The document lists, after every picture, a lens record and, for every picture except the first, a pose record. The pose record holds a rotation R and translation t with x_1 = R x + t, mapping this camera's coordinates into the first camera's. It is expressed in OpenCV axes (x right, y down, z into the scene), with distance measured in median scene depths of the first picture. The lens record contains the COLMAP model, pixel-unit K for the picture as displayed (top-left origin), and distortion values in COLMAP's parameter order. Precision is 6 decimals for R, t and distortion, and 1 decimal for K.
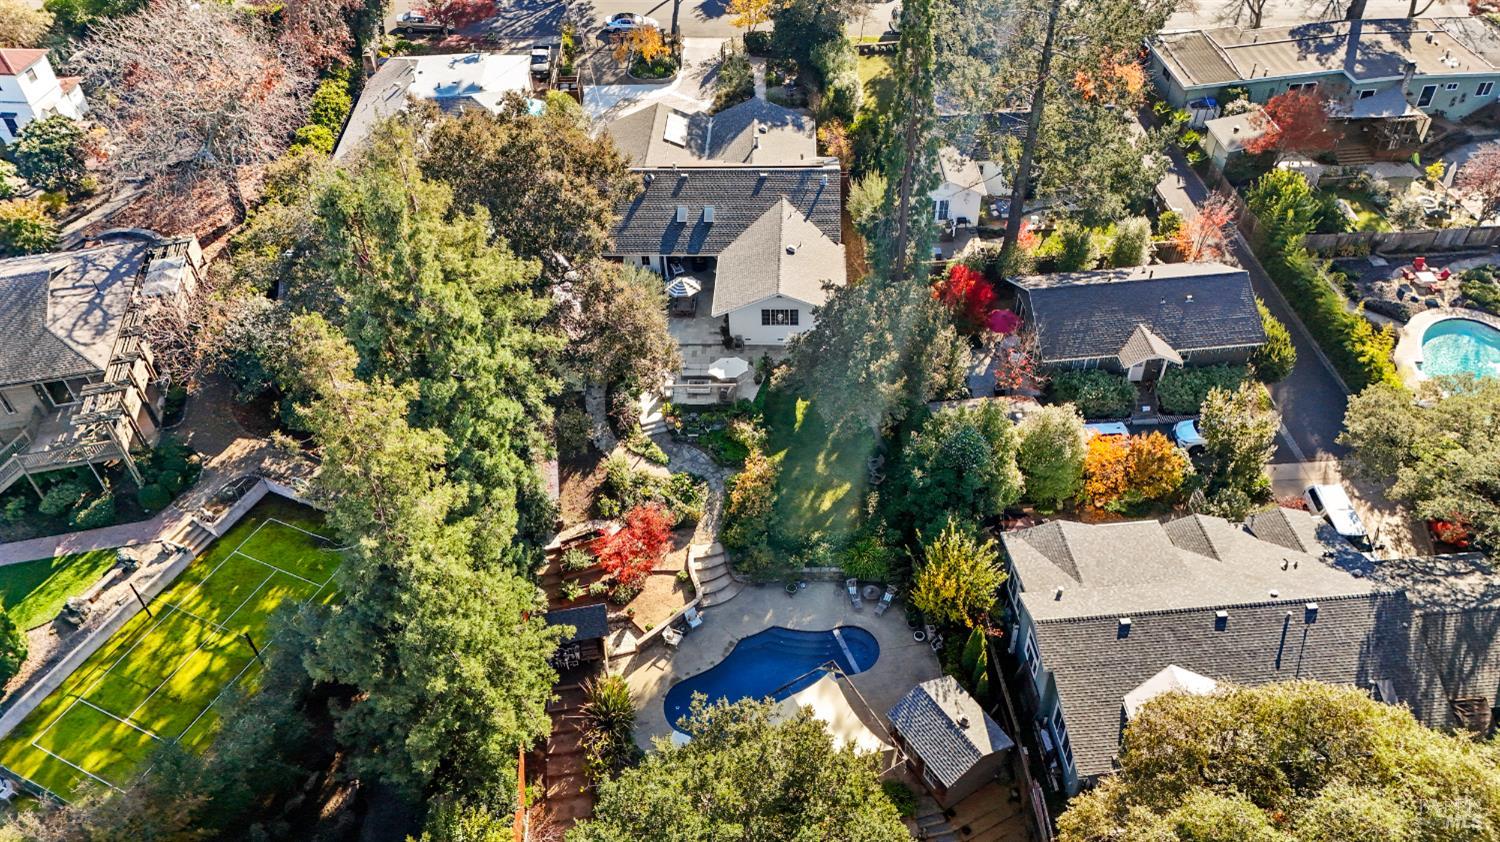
lens RADIAL K [[1097.6, 0, 760.0], [0, 1097.6, 422.1], [0, 0, 1]] dist [0.107384, -0.122555]
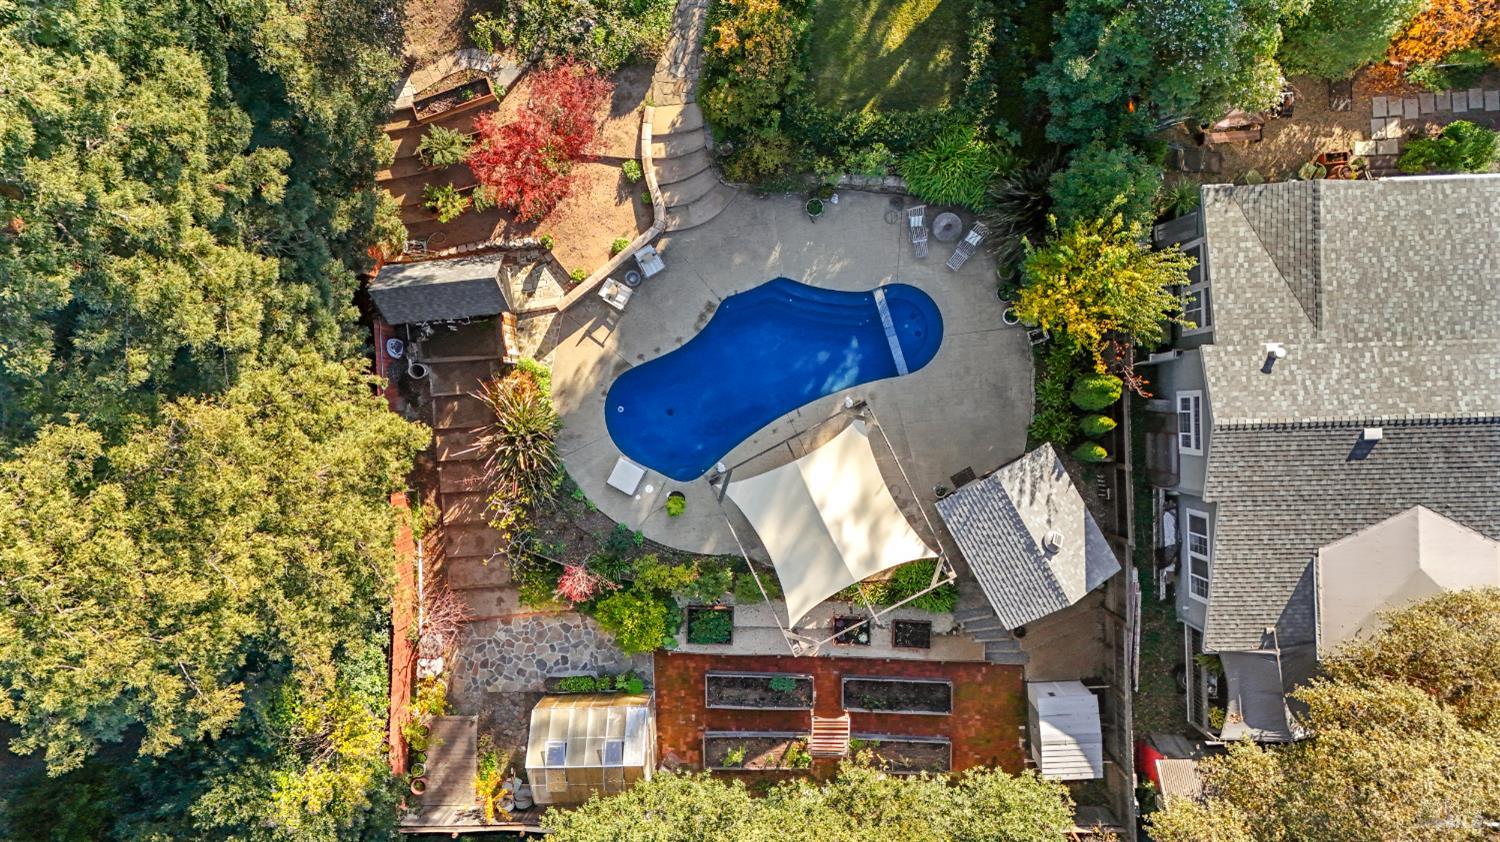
lens RADIAL K [[1097.6, 0, 760.0], [0, 1097.6, 422.1], [0, 0, 1]] dist [0.107384, -0.122555]
pose [[0.998056, 0.062311, 0.001123, 0.005574], [-0.042502, 0.667361, 0.743520, -0.220602], [0.045580, -0.742123, 0.668712, 0.527242]]
